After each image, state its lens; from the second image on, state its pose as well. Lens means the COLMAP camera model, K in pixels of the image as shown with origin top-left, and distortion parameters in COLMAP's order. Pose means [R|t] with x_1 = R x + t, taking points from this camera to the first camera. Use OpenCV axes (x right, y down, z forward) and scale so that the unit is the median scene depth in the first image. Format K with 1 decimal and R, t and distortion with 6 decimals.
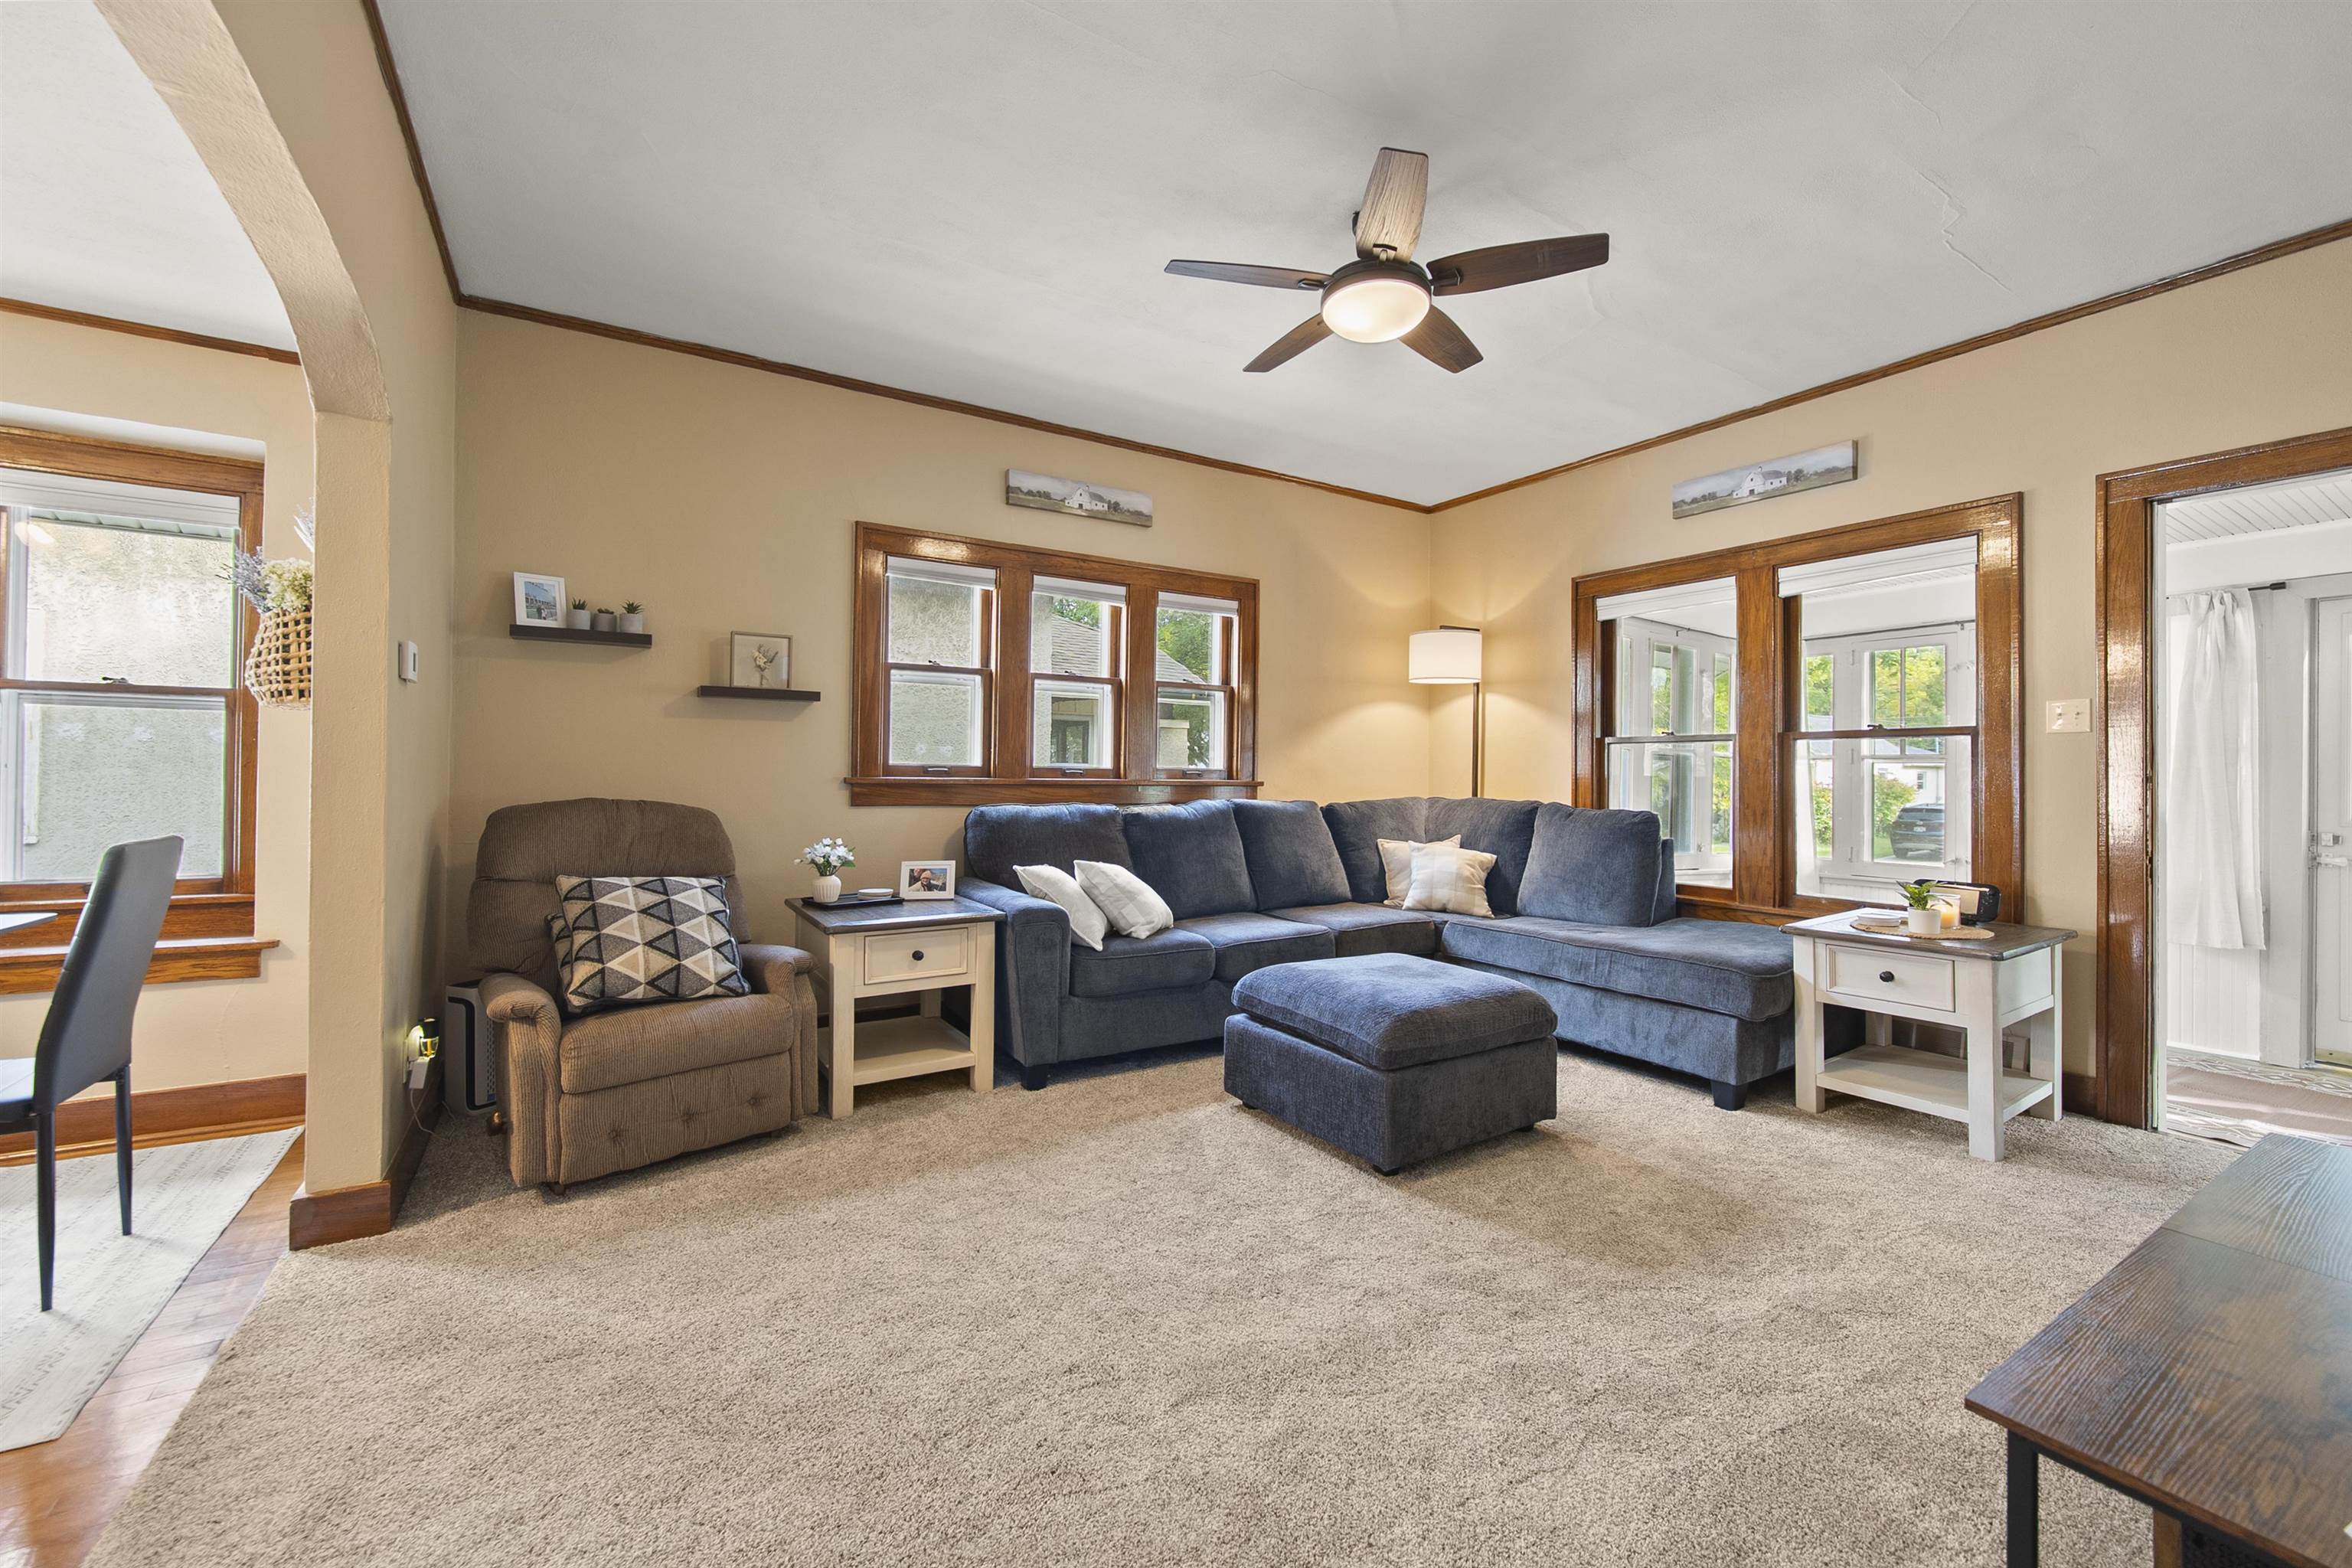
lens RADIAL K [[939.8, 0, 1176.5], [0, 939.8, 781.2], [0, 0, 1]] dist [-0.013208, 0.005795]
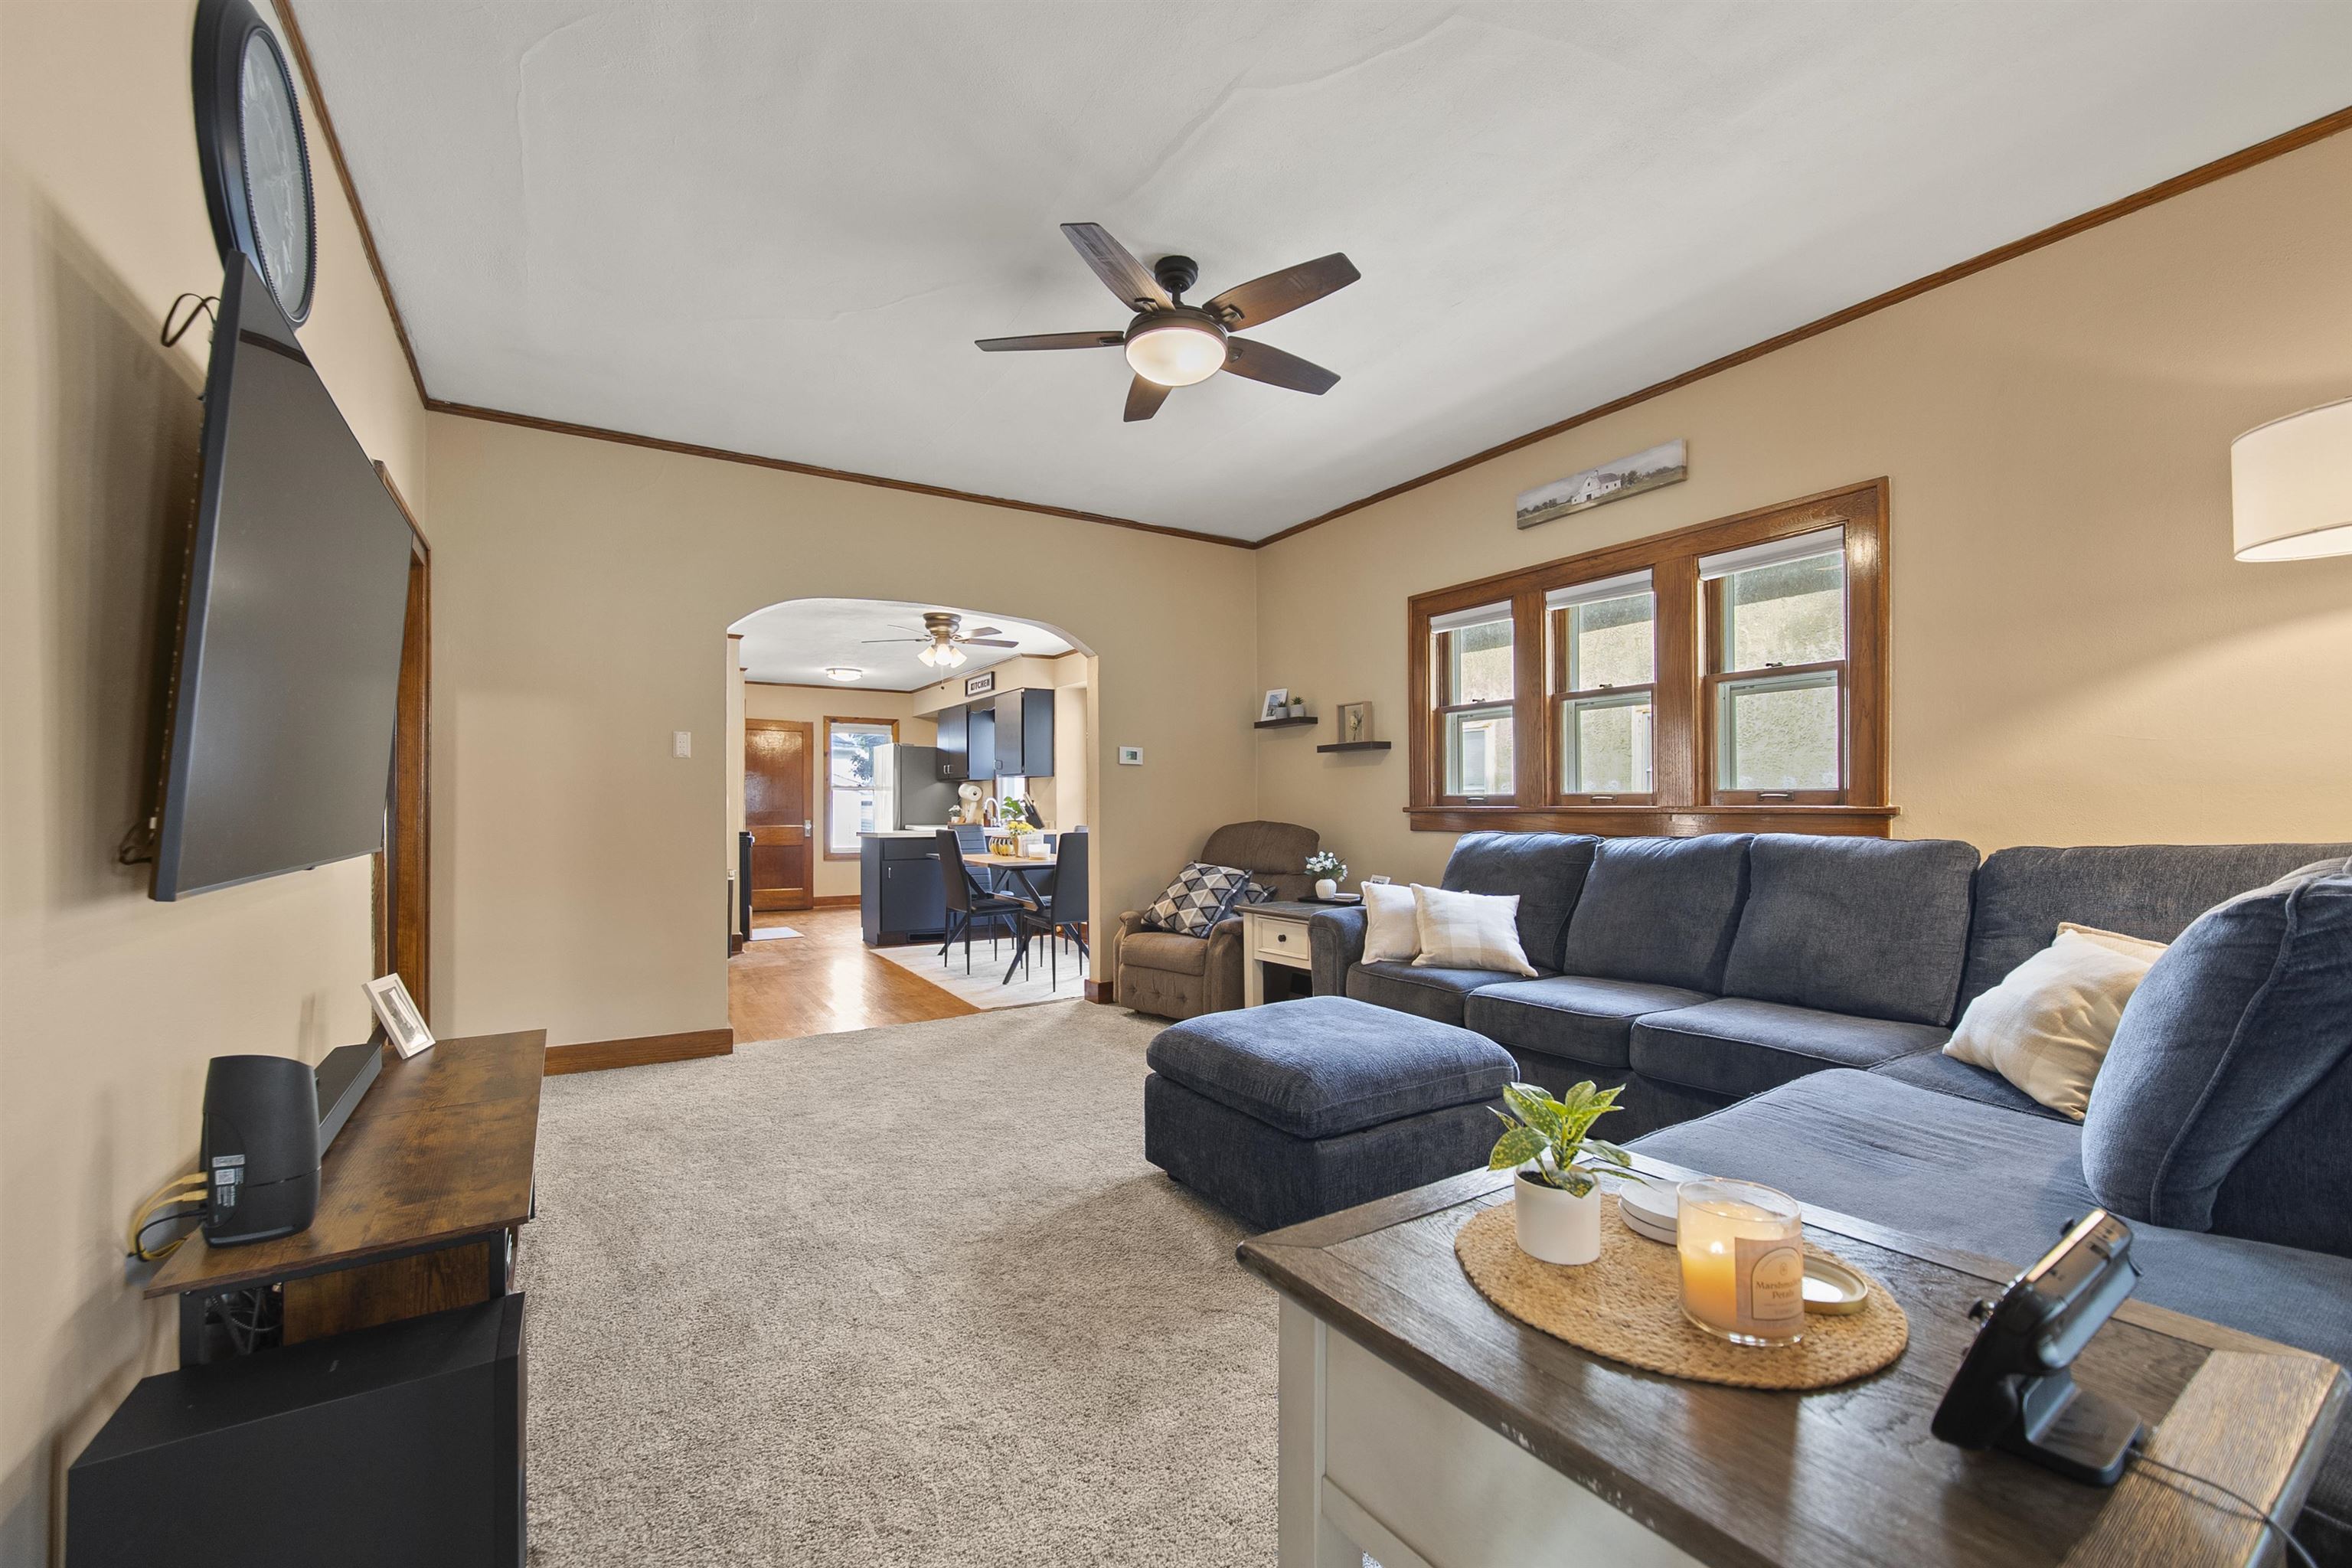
lens RADIAL K [[960.3, 0, 1181.0], [0, 960.3, 811.5], [0, 0, 1]] dist [0.000559, 0.000052]
pose [[0.007302, -0.008346, -0.999939, 0.996966], [-0.004899, 0.999953, -0.008382, 0.014985], [0.999961, 0.004960, 0.007261, 0.765746]]
